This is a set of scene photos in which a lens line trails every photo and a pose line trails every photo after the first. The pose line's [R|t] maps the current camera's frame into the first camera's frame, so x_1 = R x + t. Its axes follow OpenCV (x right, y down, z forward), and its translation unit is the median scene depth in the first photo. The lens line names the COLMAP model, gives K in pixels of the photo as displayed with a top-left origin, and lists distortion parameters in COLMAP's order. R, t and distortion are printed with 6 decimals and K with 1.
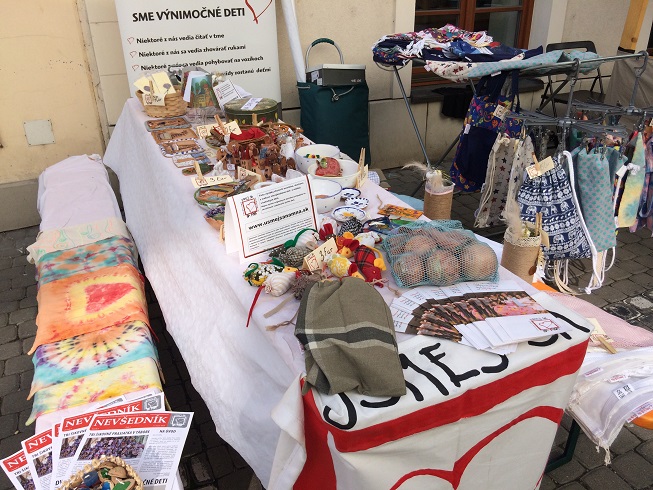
lens RADIAL K [[547.9, 0, 326.5], [0, 547.9, 245.0], [0, 0, 1]] dist [0.079618, -0.108508]
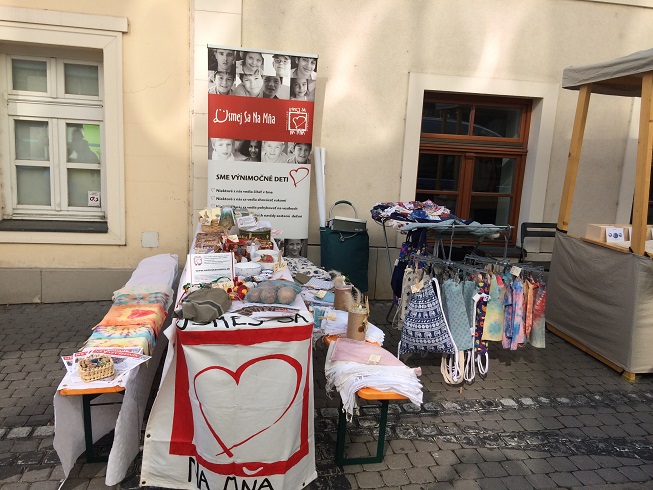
lens RADIAL K [[547.9, 0, 326.5], [0, 547.9, 245.0], [0, 0, 1]] dist [0.079618, -0.108508]
pose [[0.968396, 0.112193, -0.222759, 0.448515], [-0.169848, 0.950671, -0.259569, 0.188092], [0.182648, 0.289200, 0.939682, -0.520817]]
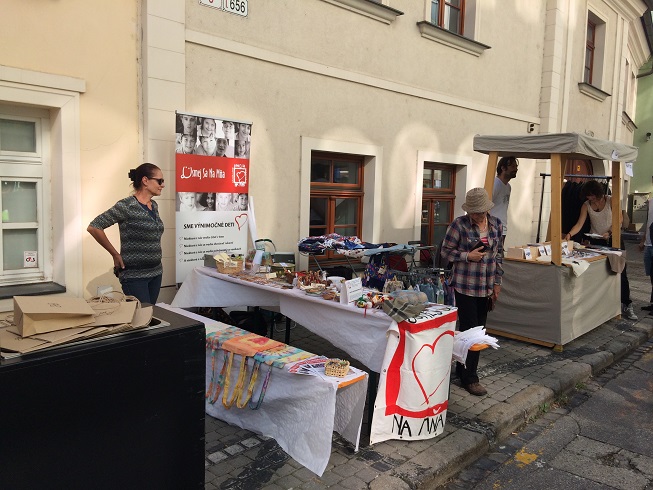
lens RADIAL K [[547.9, 0, 326.5], [0, 547.9, 245.0], [0, 0, 1]] dist [0.079618, -0.108508]
pose [[0.928443, 0.005910, 0.371429, -0.752360], [0.125649, 0.935944, -0.328971, 0.380135], [-0.349580, 0.352101, 0.868227, -0.900664]]
